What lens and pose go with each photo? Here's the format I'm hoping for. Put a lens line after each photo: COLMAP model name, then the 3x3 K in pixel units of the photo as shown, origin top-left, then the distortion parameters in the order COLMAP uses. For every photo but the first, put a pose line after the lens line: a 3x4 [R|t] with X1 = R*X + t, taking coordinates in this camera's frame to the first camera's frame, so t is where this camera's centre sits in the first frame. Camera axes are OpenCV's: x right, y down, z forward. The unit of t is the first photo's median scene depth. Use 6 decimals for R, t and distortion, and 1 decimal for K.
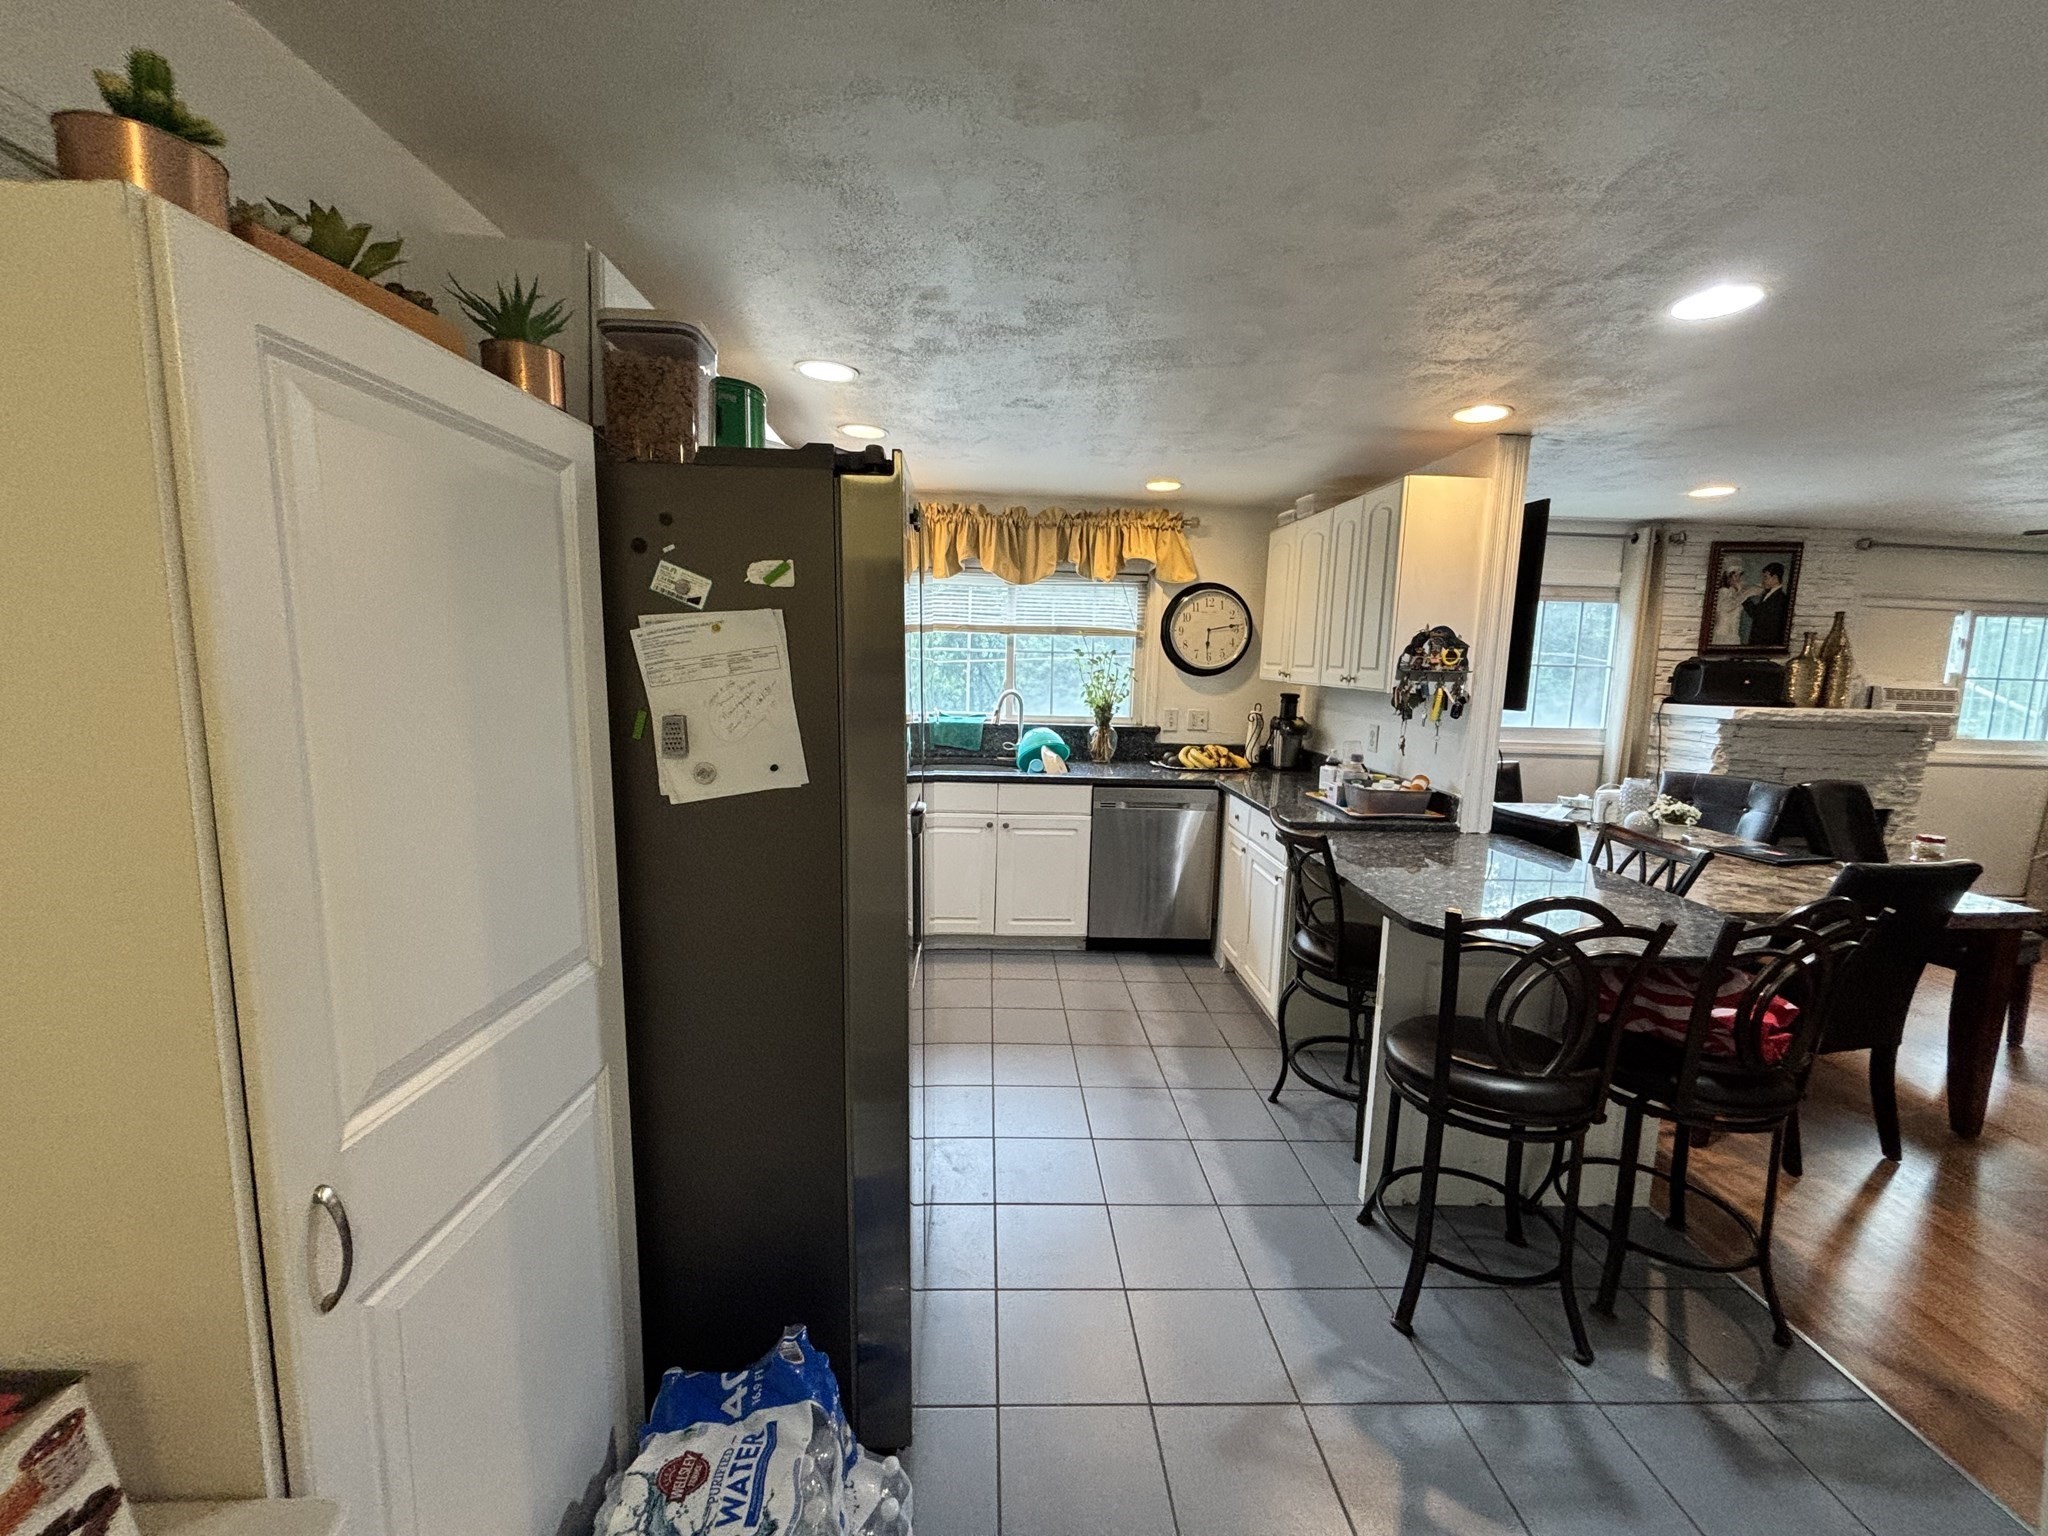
lens RADIAL K [[820.7, 0, 1015.8], [0, 820.7, 761.8], [0, 0, 1]] dist [0.000592, -0.000007]
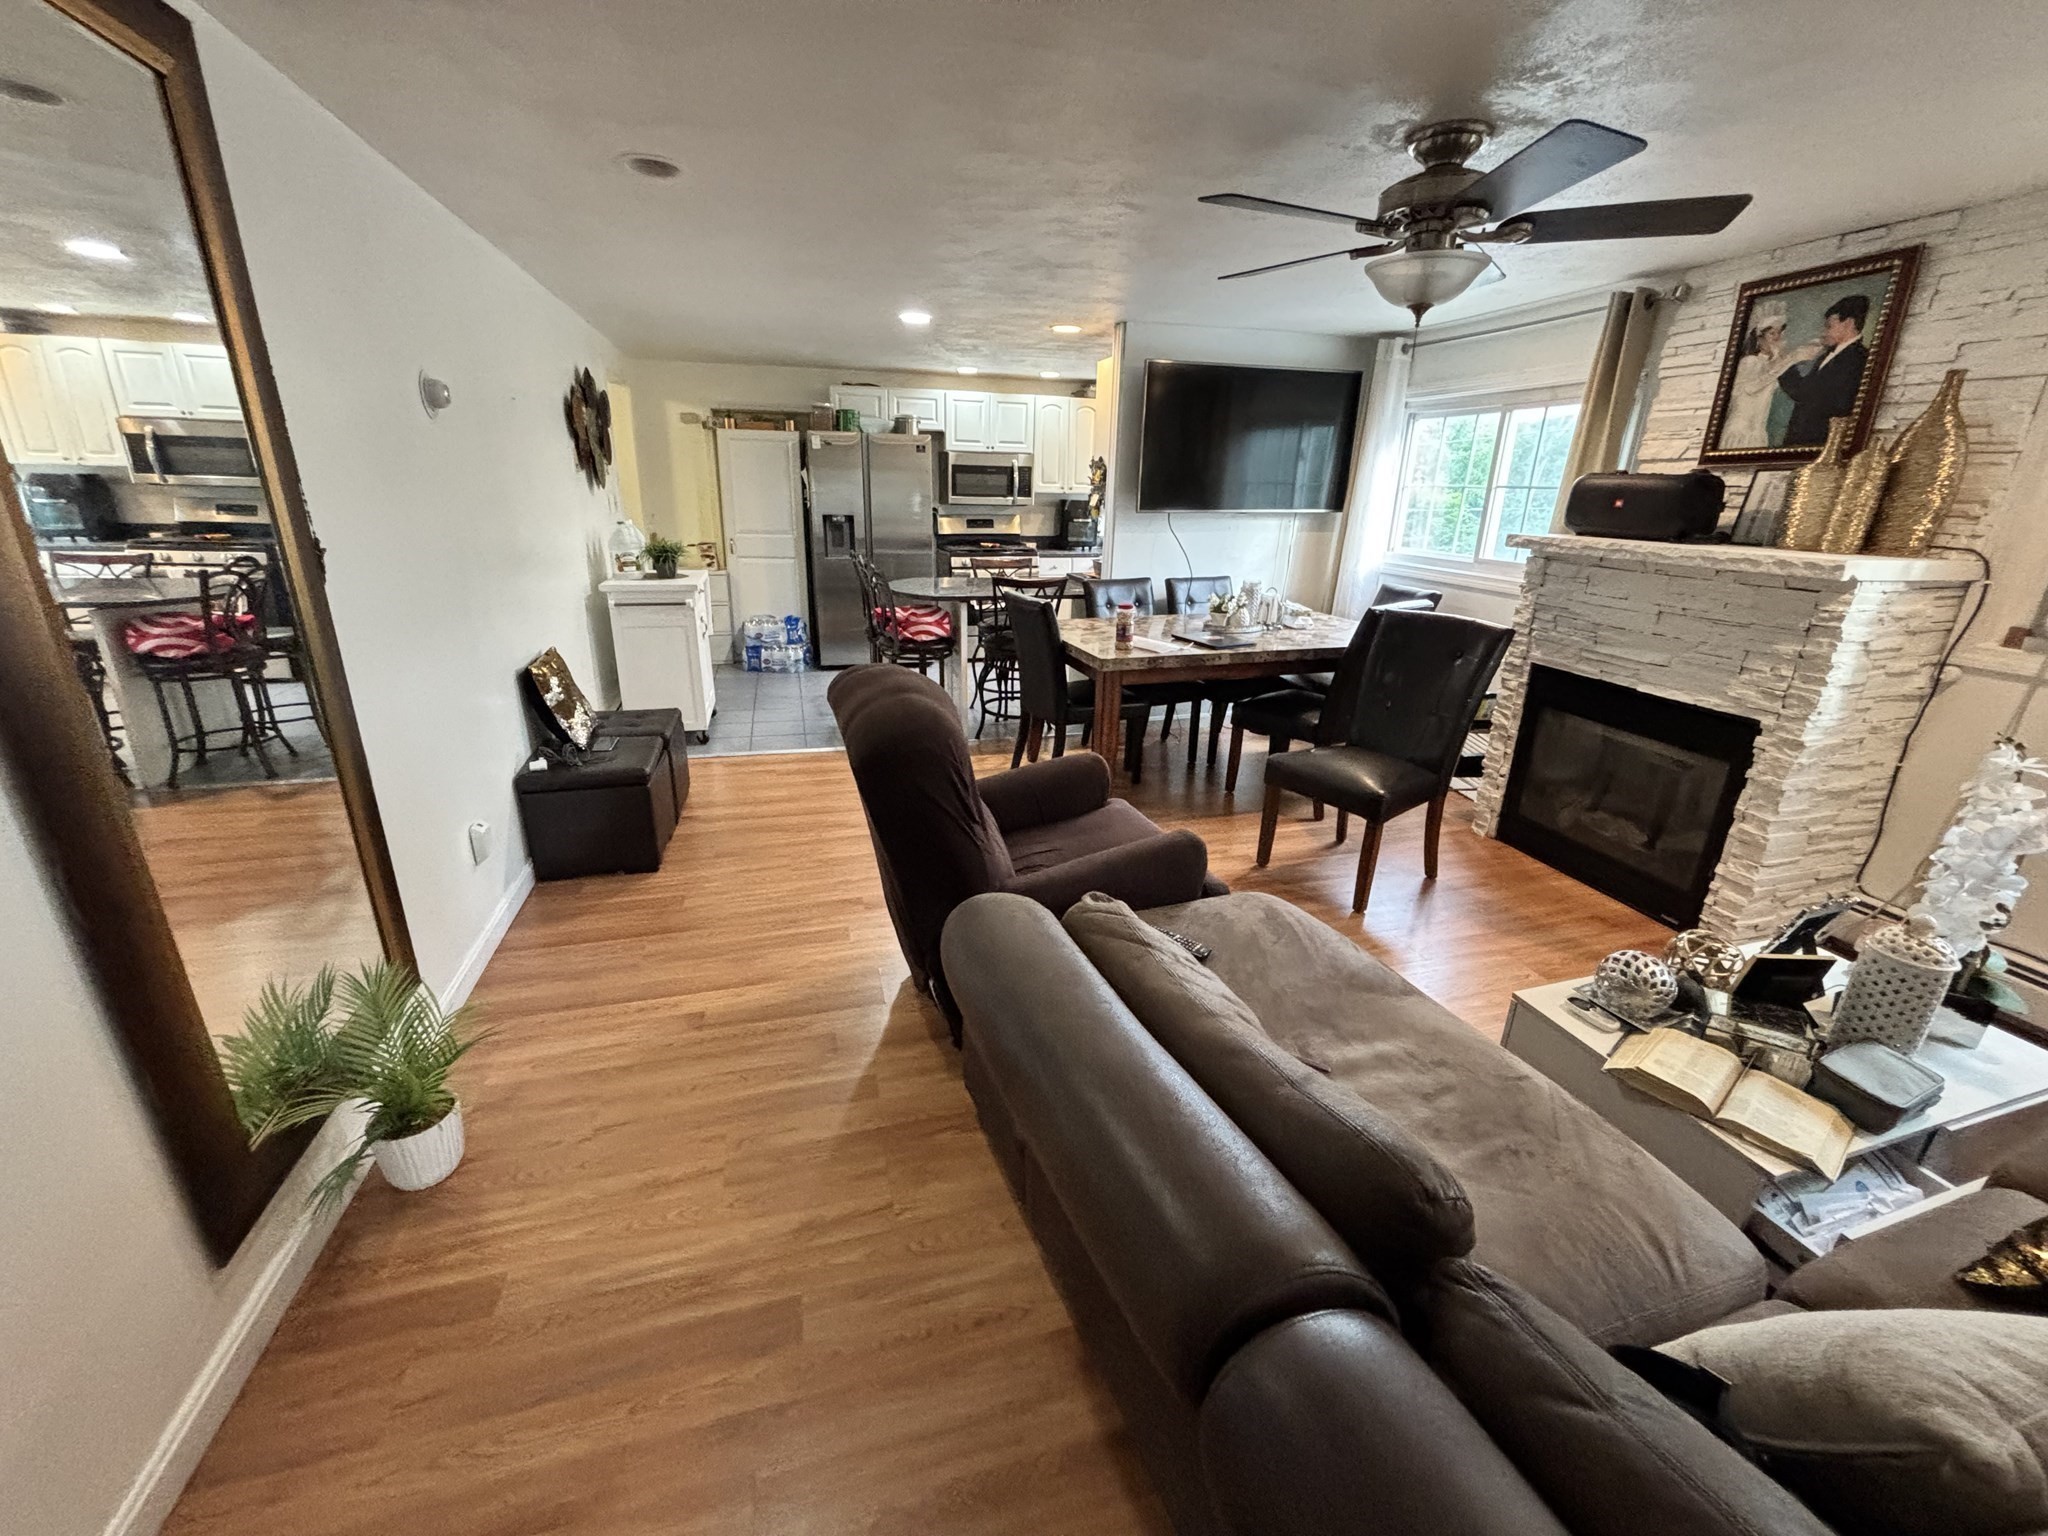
lens RADIAL K [[820.7, 0, 1015.8], [0, 820.7, 761.8], [0, 0, 1]] dist [0.000592, -0.000007]
pose [[0.241217, 0.296209, -0.924162, 0.901668], [-0.146510, 0.952482, 0.267045, 0.003086], [0.959348, 0.070983, 0.273152, 0.185033]]
